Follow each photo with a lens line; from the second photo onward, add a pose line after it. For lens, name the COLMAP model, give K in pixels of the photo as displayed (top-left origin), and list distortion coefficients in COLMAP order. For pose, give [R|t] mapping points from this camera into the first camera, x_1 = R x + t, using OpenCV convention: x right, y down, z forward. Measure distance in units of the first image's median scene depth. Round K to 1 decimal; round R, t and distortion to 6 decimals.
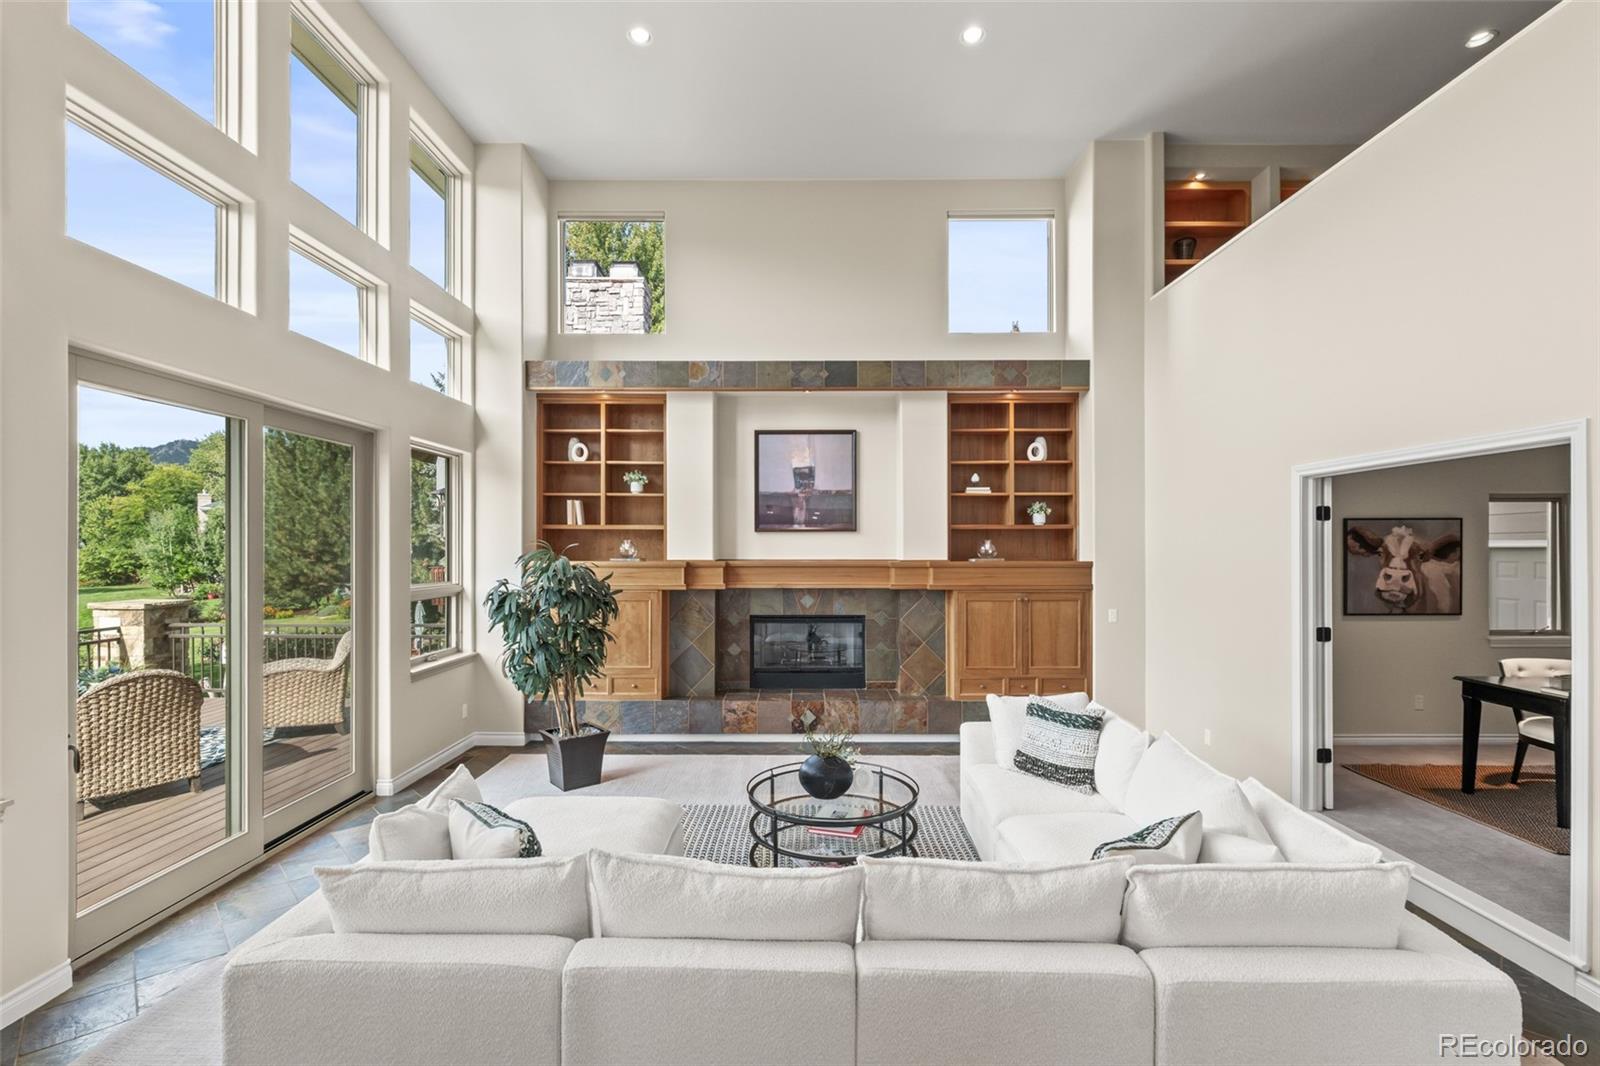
lens RADIAL K [[709.7, 0, 794.8], [0, 709.7, 544.7], [0, 0, 1]] dist [0.000140, -0.000061]
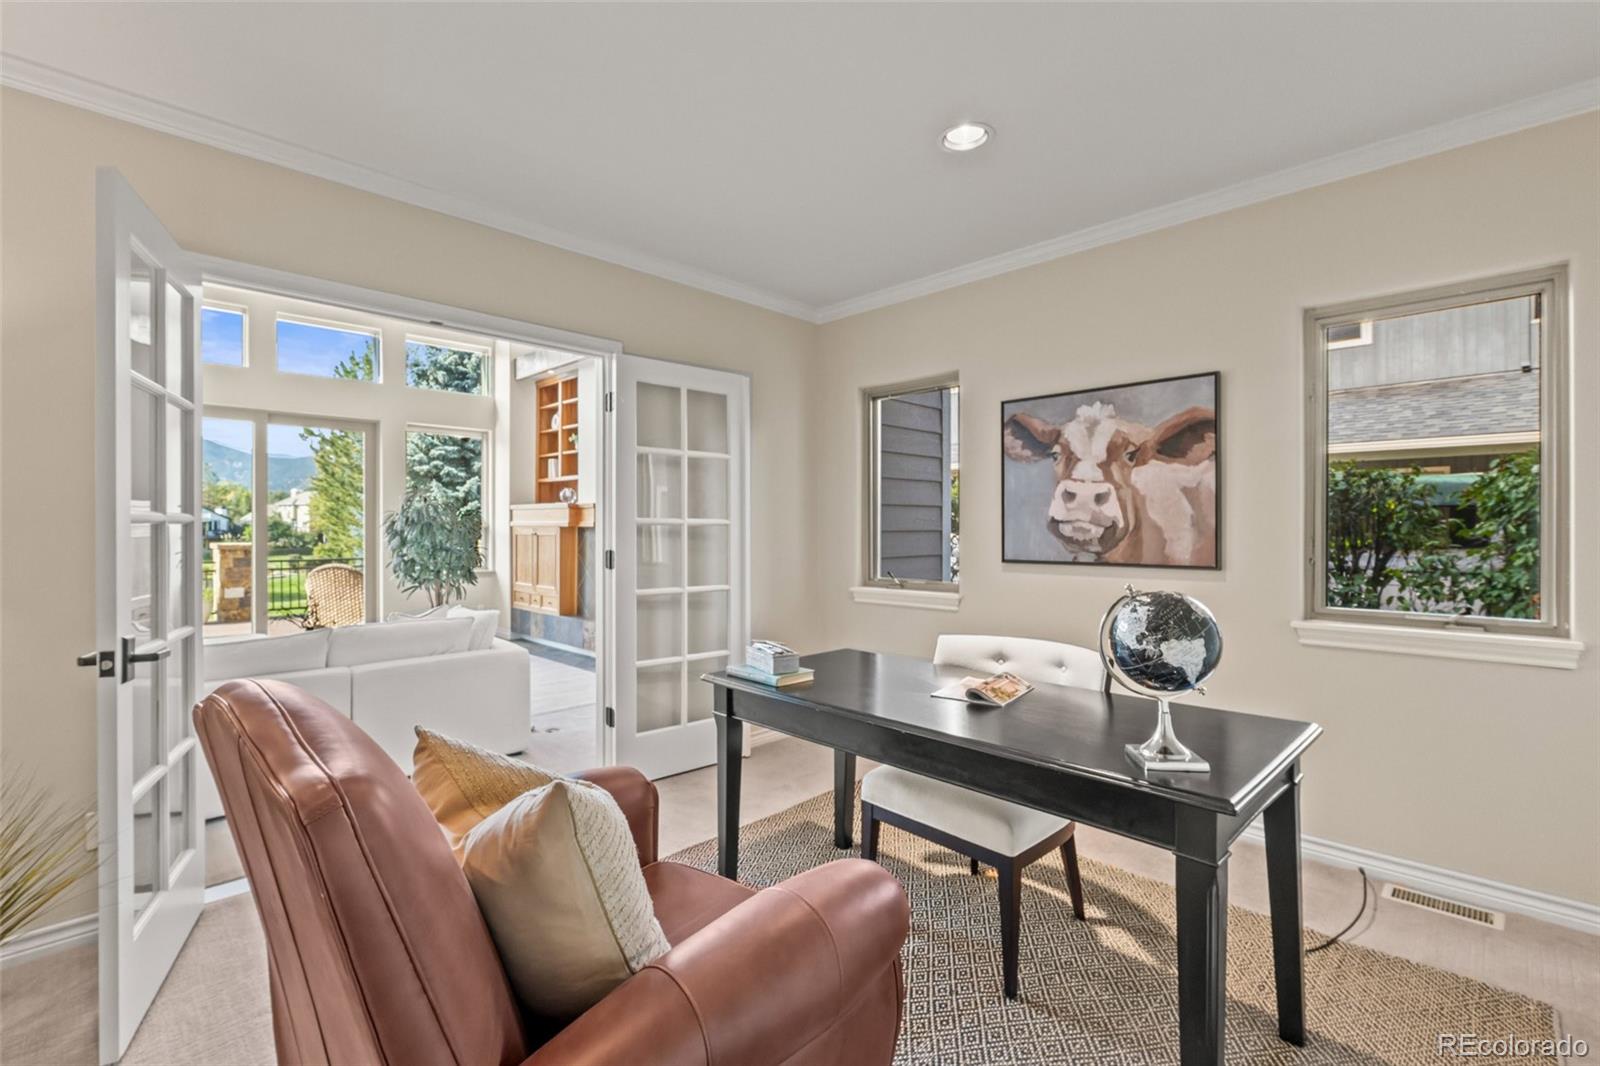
lens RADIAL K [[709.5, 0, 792.8], [0, 709.5, 538.0], [0, 0, 1]] dist [0.000261, 0.000023]
pose [[0.712902, 0.011825, -0.701164, 0.932504], [0.003777, 0.999779, 0.020700, 0.057103], [0.701253, -0.017406, 0.712700, 0.386483]]
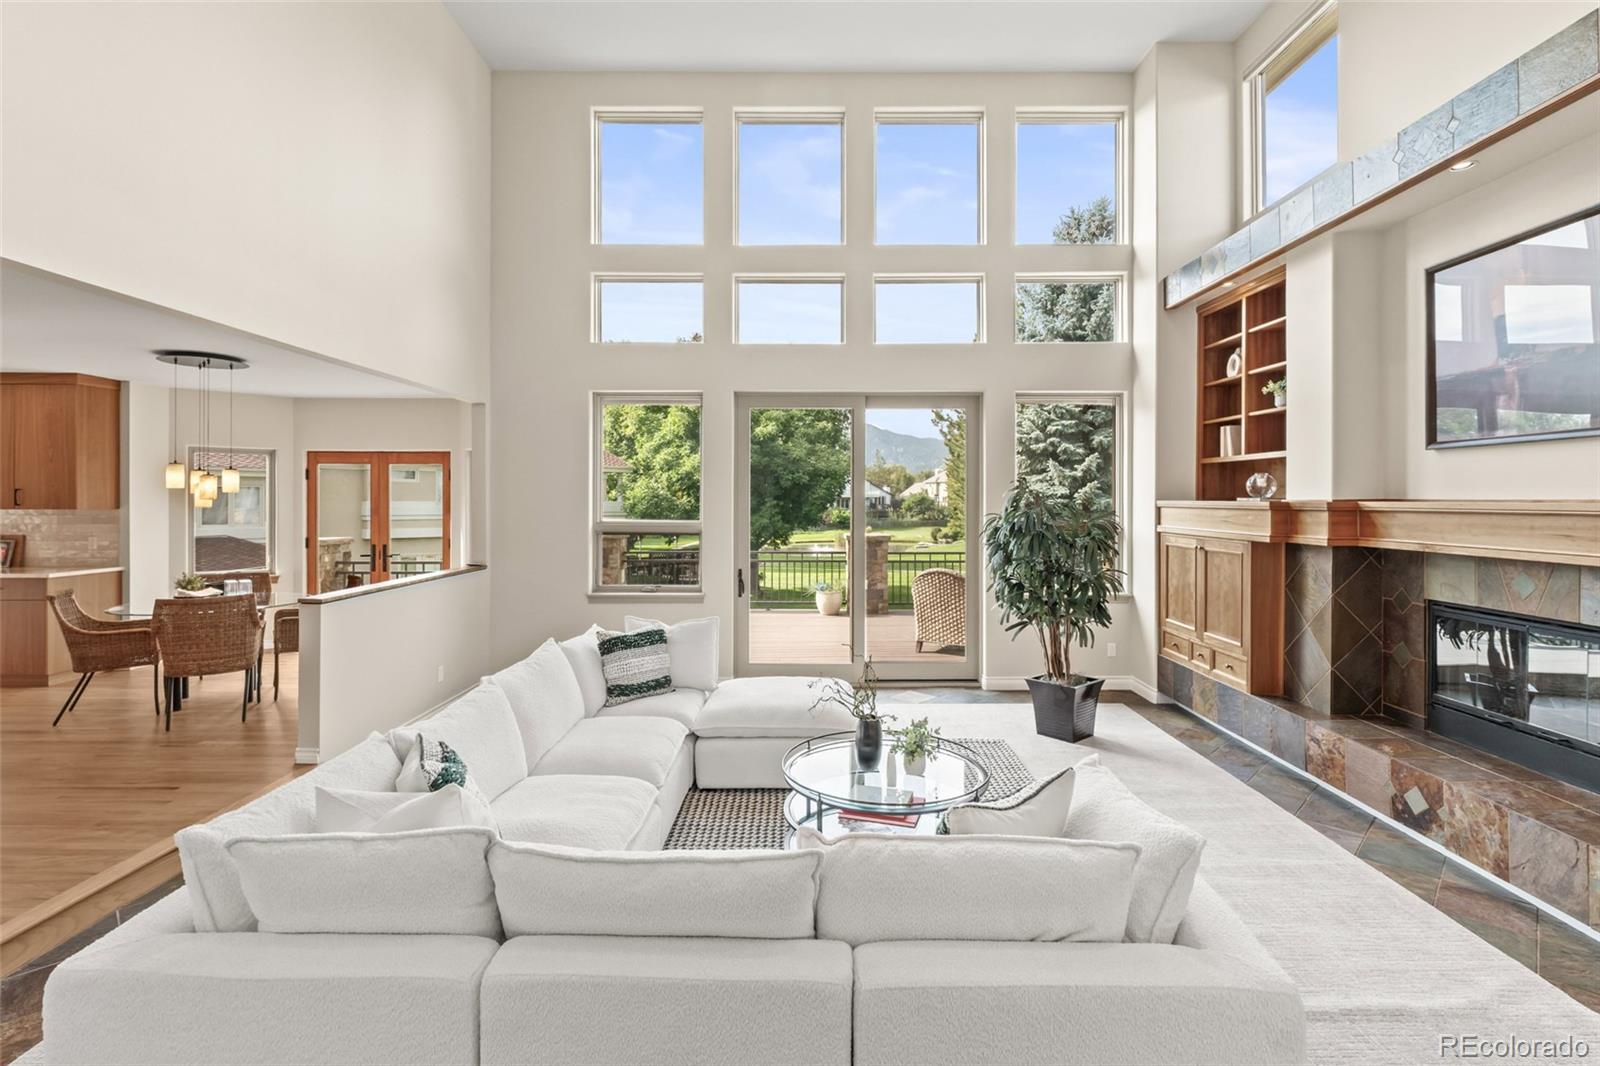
lens RADIAL K [[734.6, 0, 818.5], [0, 734.6, 496.6], [0, 0, 1]] dist [0.000254, 0.000116]
pose [[0.019244, -0.004573, -0.999804, 0.526194], [0.007188, 0.999964, -0.004436, 0.018100], [0.999789, -0.007102, 0.019277, 0.525998]]
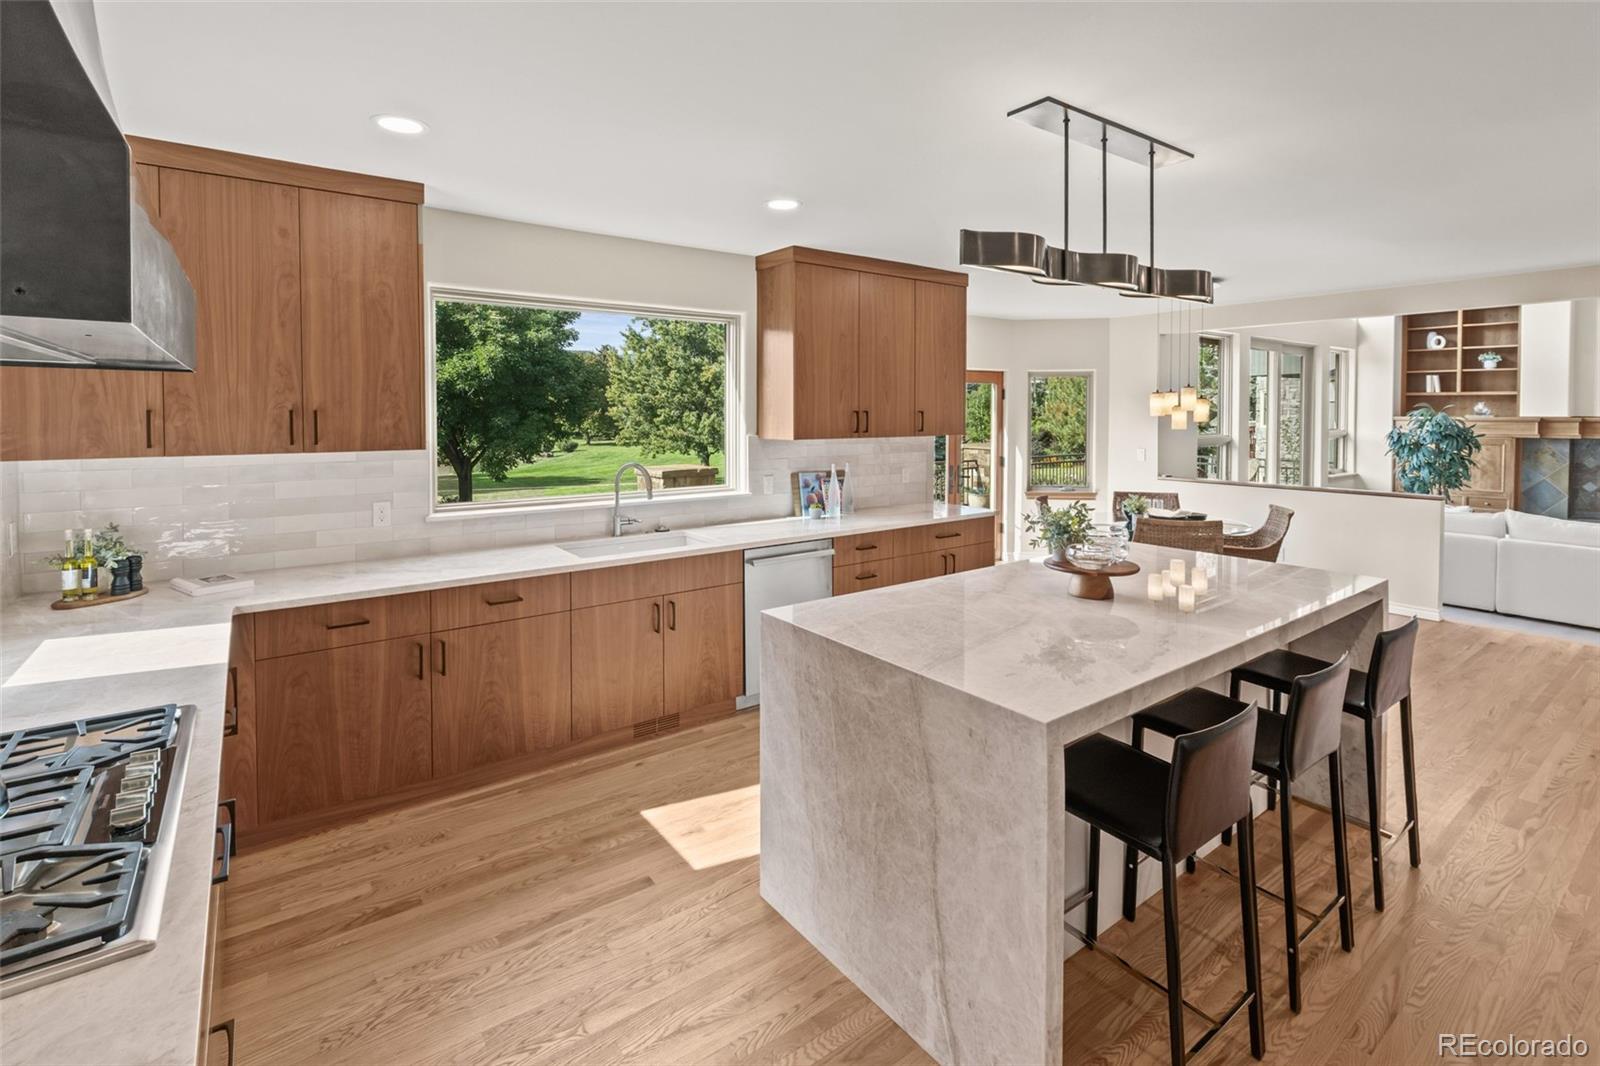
lens RADIAL K [[736.5, 0, 800.2], [0, 736.5, 431.9], [0, 0, 1]] dist [-0.000750, -0.000027]
pose [[0.607911, 0.020299, -0.793746, 0.104248], [0.005143, 0.999552, 0.029501, 0.001925], [0.793988, -0.022016, 0.607534, -0.972856]]
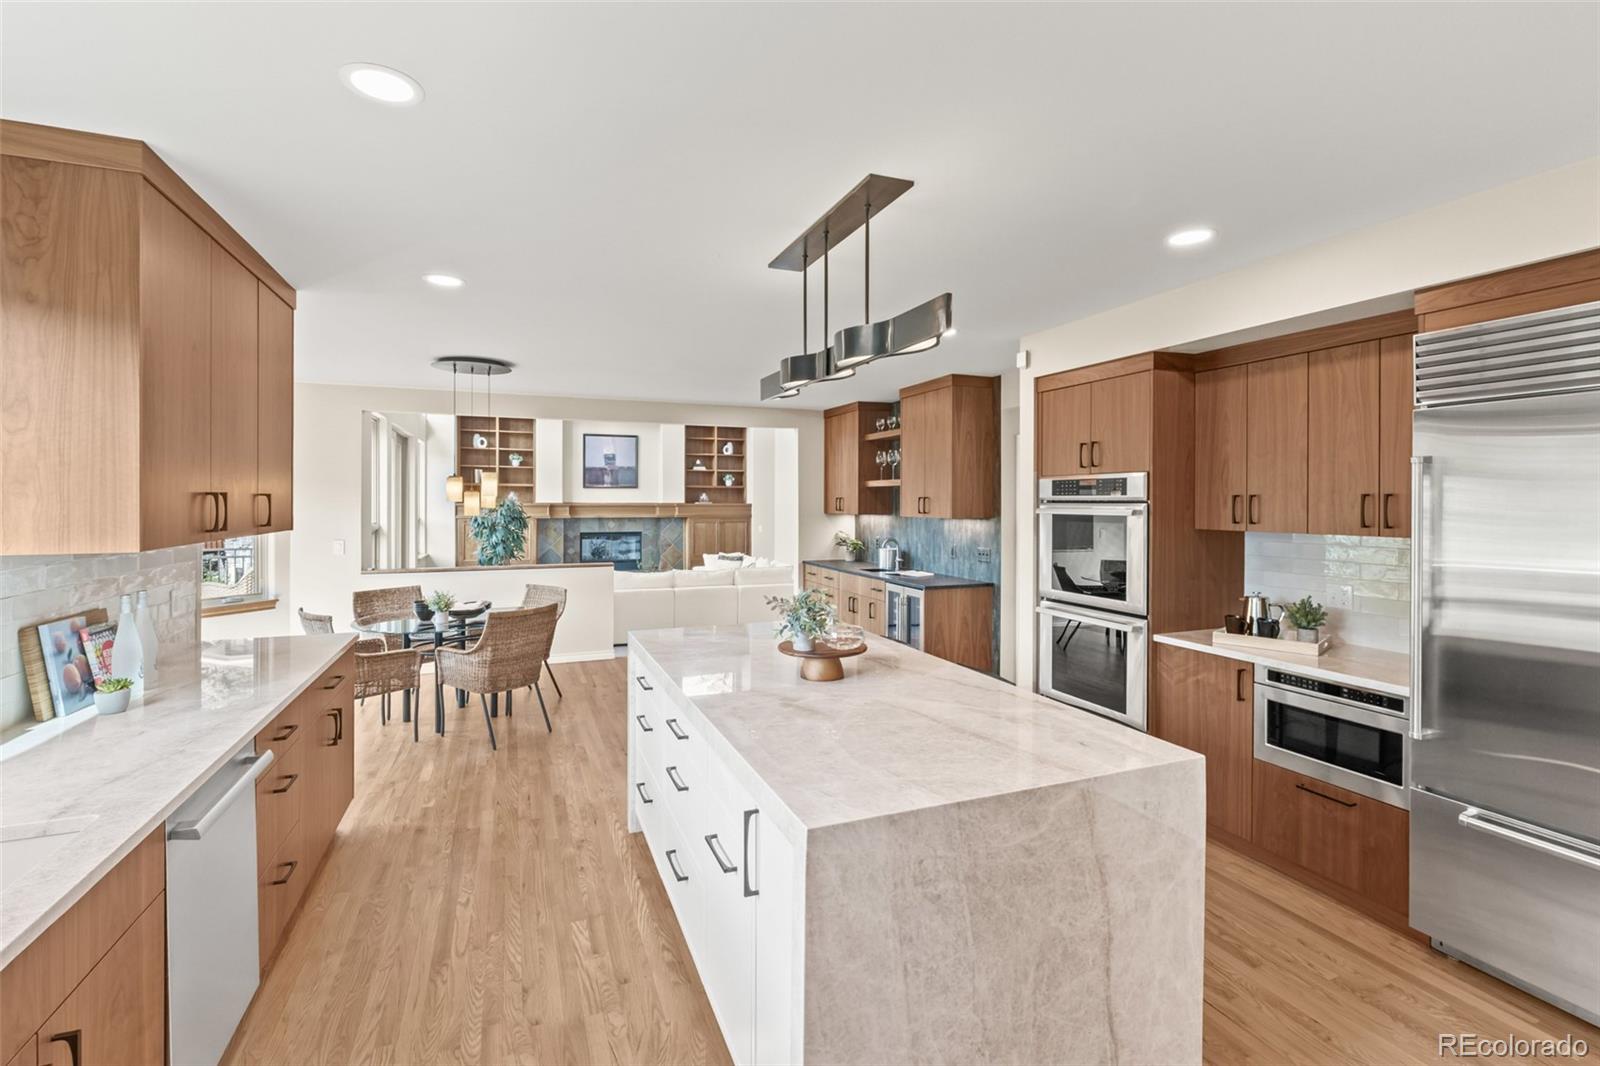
lens RADIAL K [[705.1, 0, 793.5], [0, 705.1, 500.7], [0, 0, 1]] dist [-0.000542, -0.000058]
pose [[0.924949, 0.002665, 0.380081, -0.257538], [-0.004948, 0.999975, 0.005030, 0.003484], [-0.380058, -0.006534, 0.924939, -0.959492]]
